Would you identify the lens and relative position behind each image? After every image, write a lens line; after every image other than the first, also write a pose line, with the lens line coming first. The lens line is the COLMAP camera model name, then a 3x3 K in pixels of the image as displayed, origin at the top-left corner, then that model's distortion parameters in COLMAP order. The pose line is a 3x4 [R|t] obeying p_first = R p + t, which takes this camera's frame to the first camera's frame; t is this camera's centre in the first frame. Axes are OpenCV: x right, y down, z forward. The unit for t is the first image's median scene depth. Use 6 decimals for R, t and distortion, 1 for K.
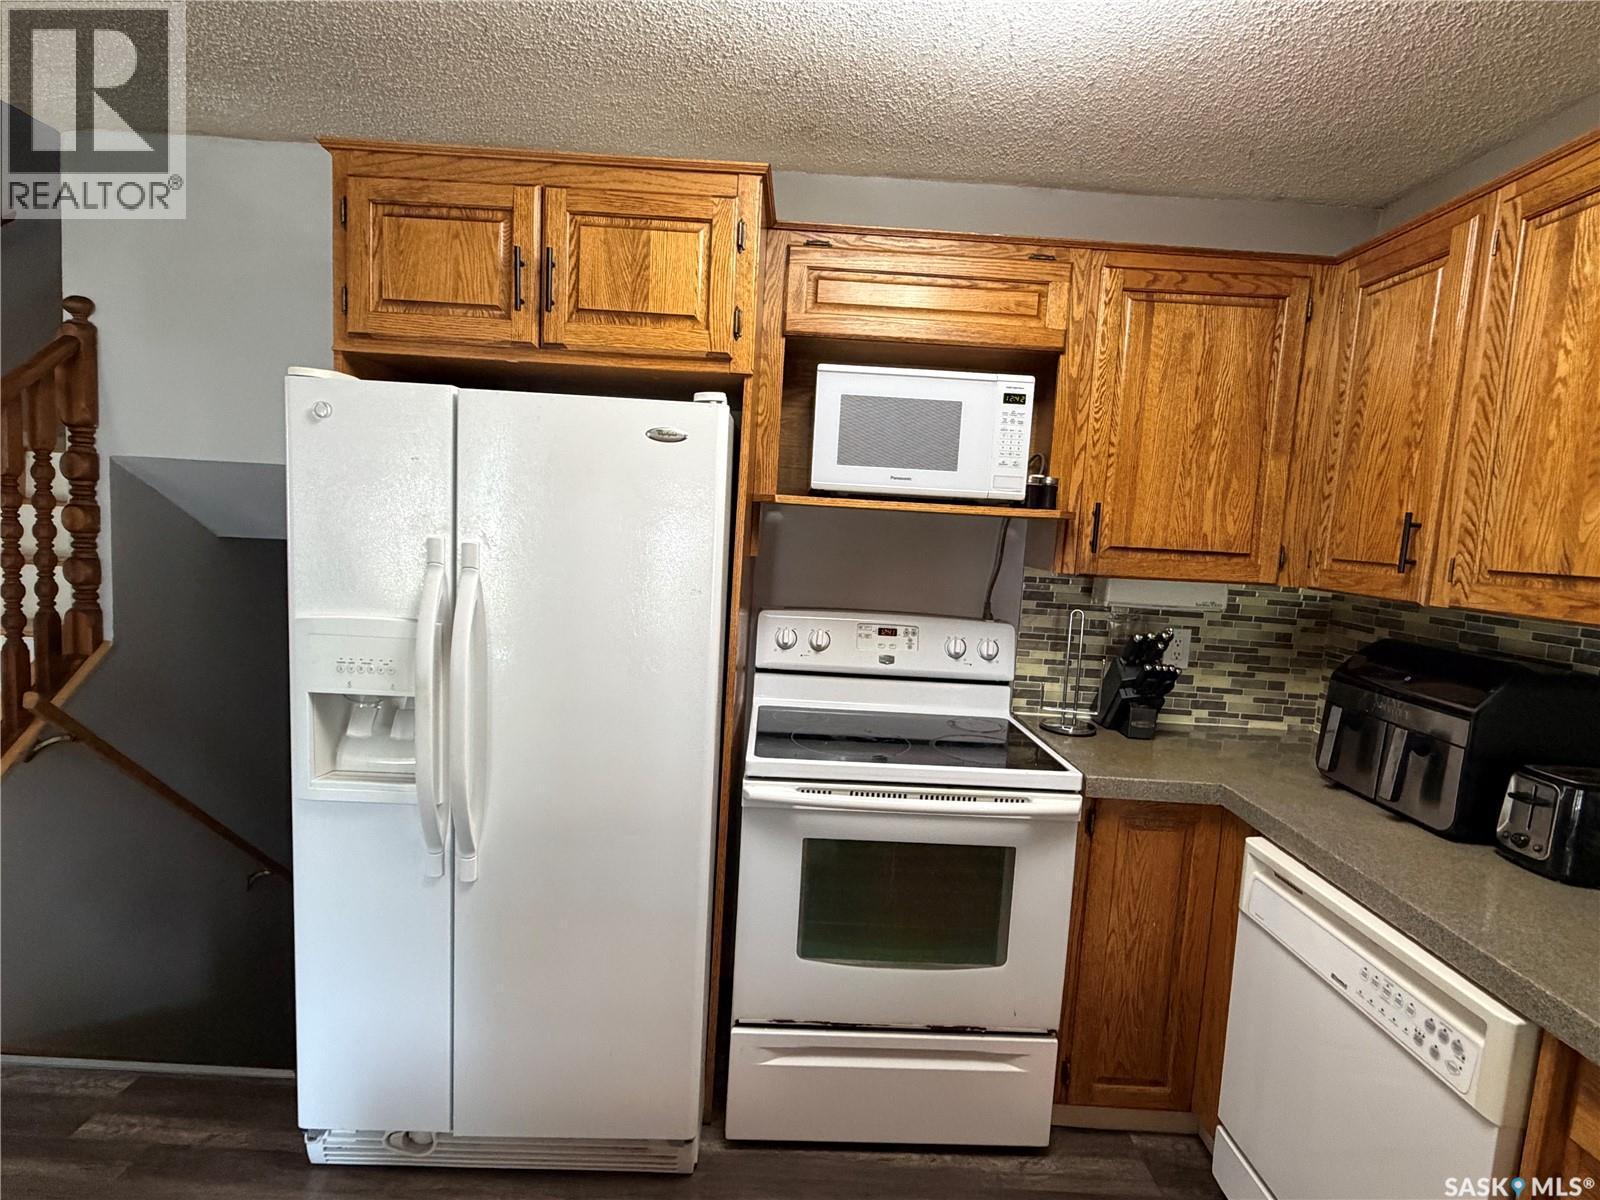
lens RADIAL K [[785.8, 0, 800.0], [0, 785.8, 600.0], [0, 0, 1]] dist [-0.000449, -0.000364]
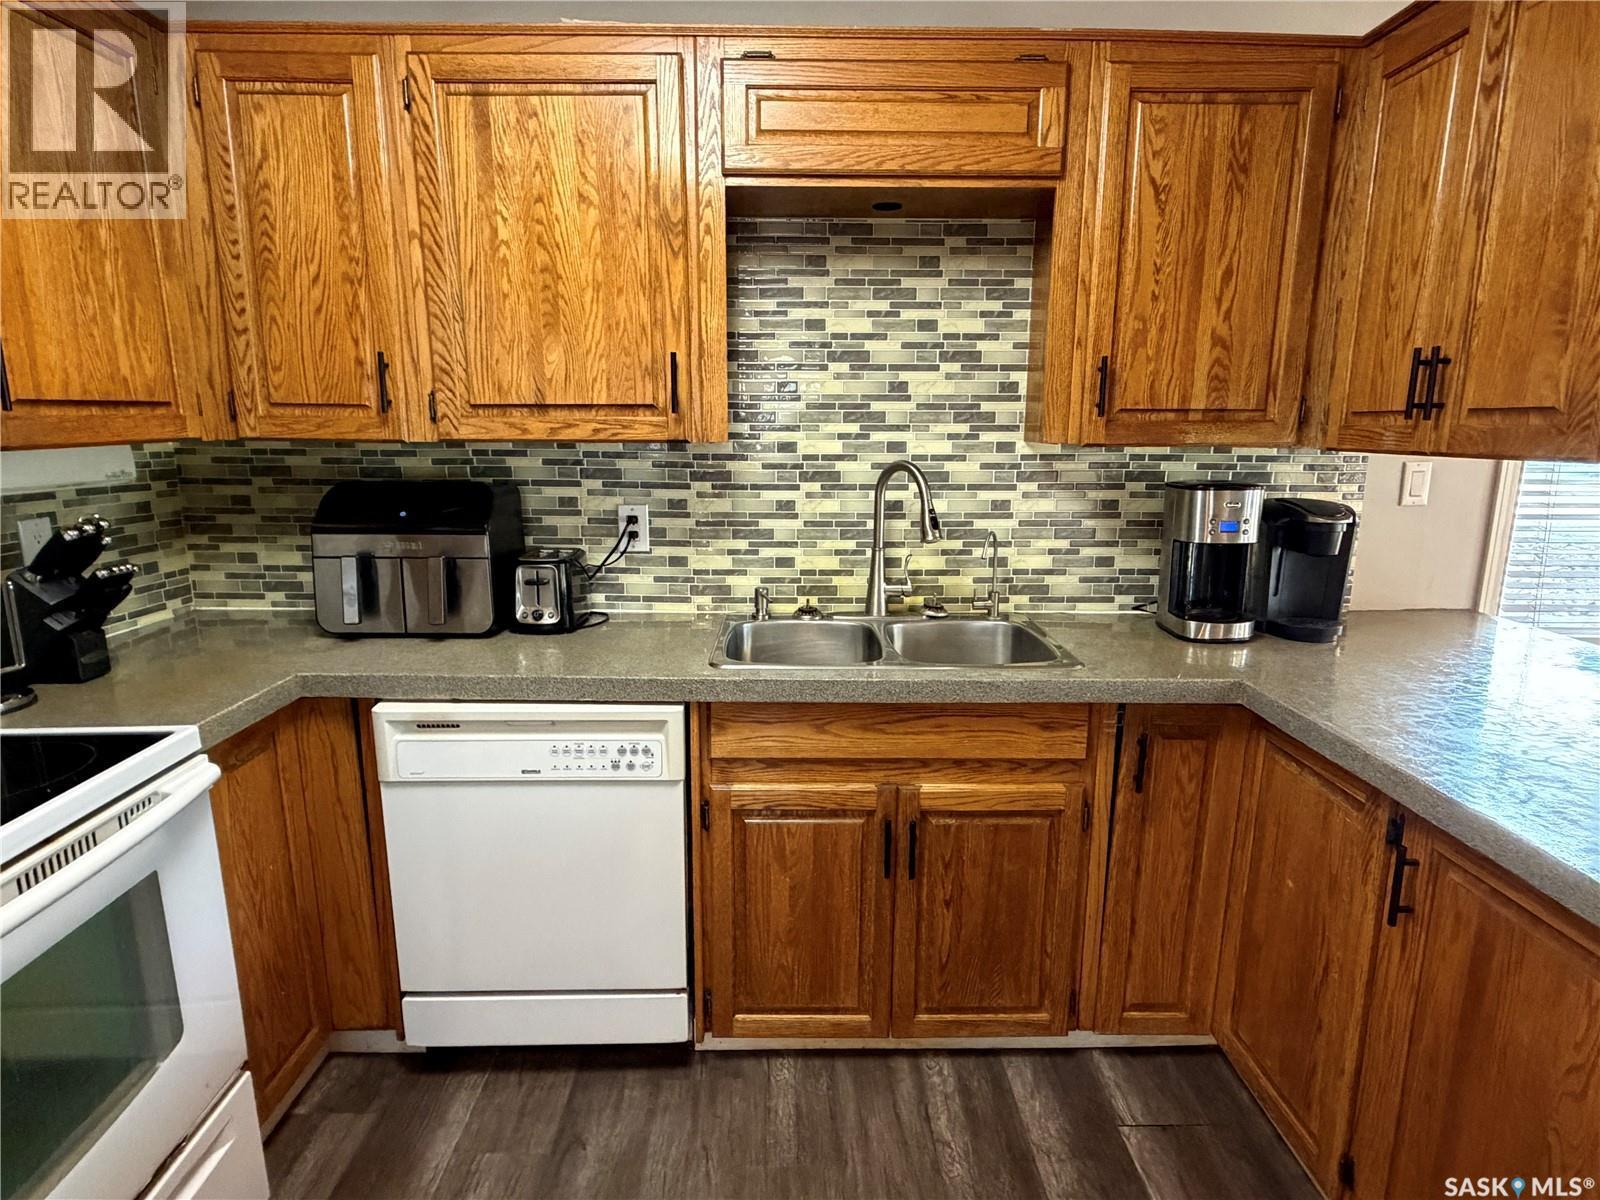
lens RADIAL K [[872.7, 0, 800.0], [0, 872.7, 600.0], [0, 0, 1]] dist [0.000169, -0.000290]
pose [[-0.005802, -0.260894, 0.965350, -0.398878], [0.094357, 0.960916, 0.260263, -0.044267], [-0.995522, 0.092597, 0.019041, 0.455885]]
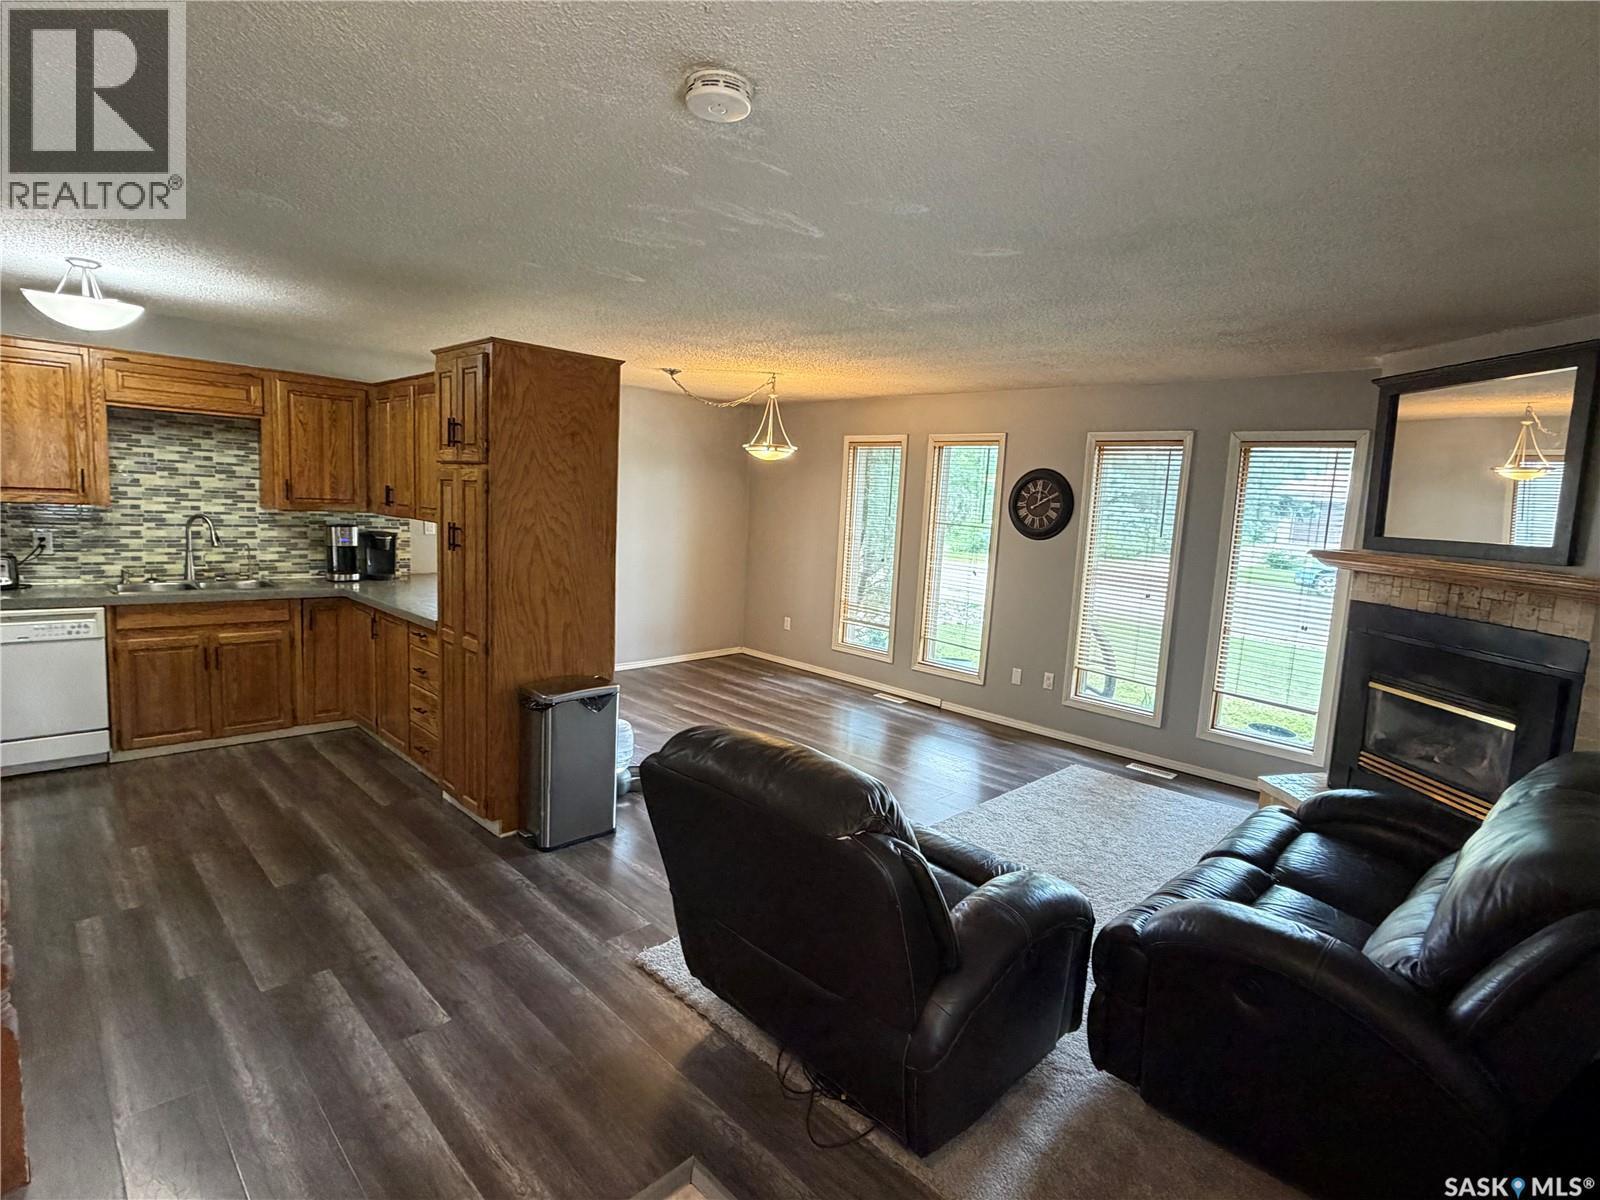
lens RADIAL K [[809.4, 0, 803.7], [0, 809.4, 599.8], [0, 0, 1]] dist [0.002990, -0.000836]
pose [[-0.698658, -0.186827, 0.690632, -2.651079], [-0.027127, 0.971527, 0.235372, -0.333317], [-0.714941, 0.145710, -0.683833, 0.790046]]
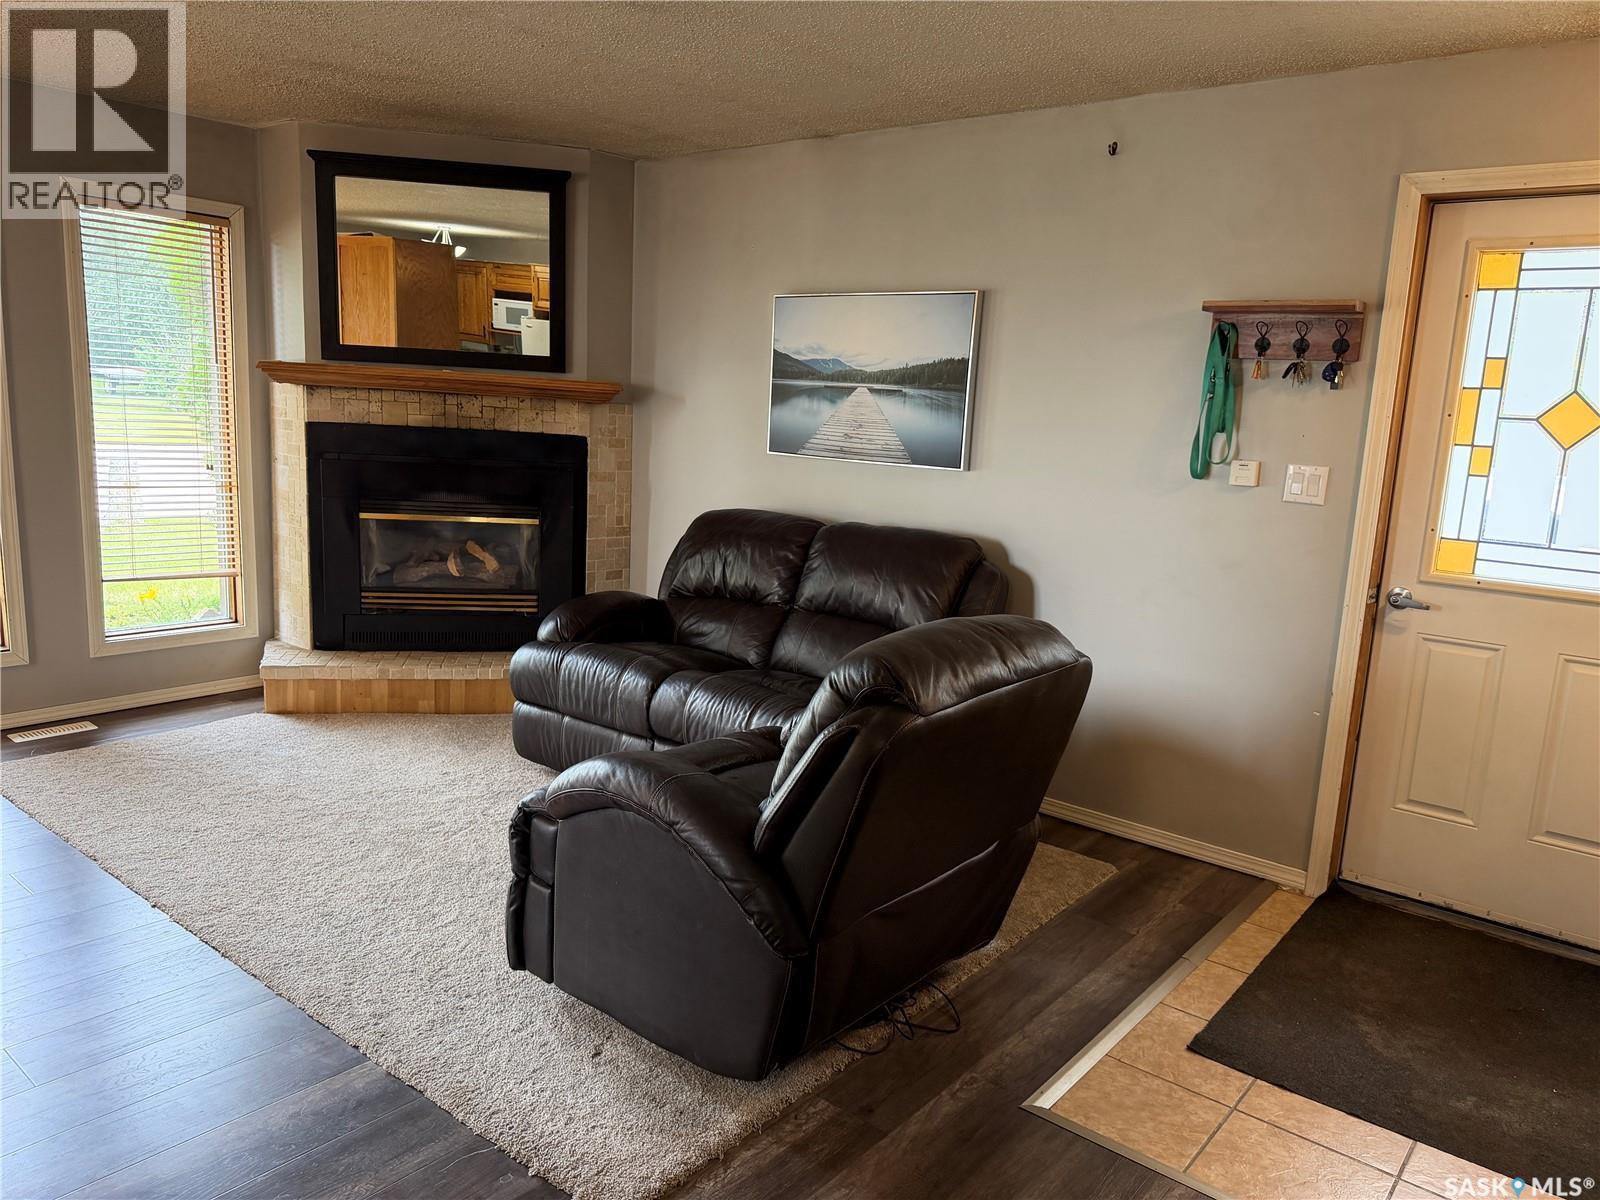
lens RADIAL K [[1114.5, 0, 800.0], [0, 1114.5, 600.0], [0, 0, 1]] dist [0.154249, -0.256825]
pose [[-0.631029, 0.041636, -0.774641, -0.627156], [-0.161471, 0.969639, 0.183652, -0.087352], [0.758768, 0.240972, -0.605148, 0.709053]]
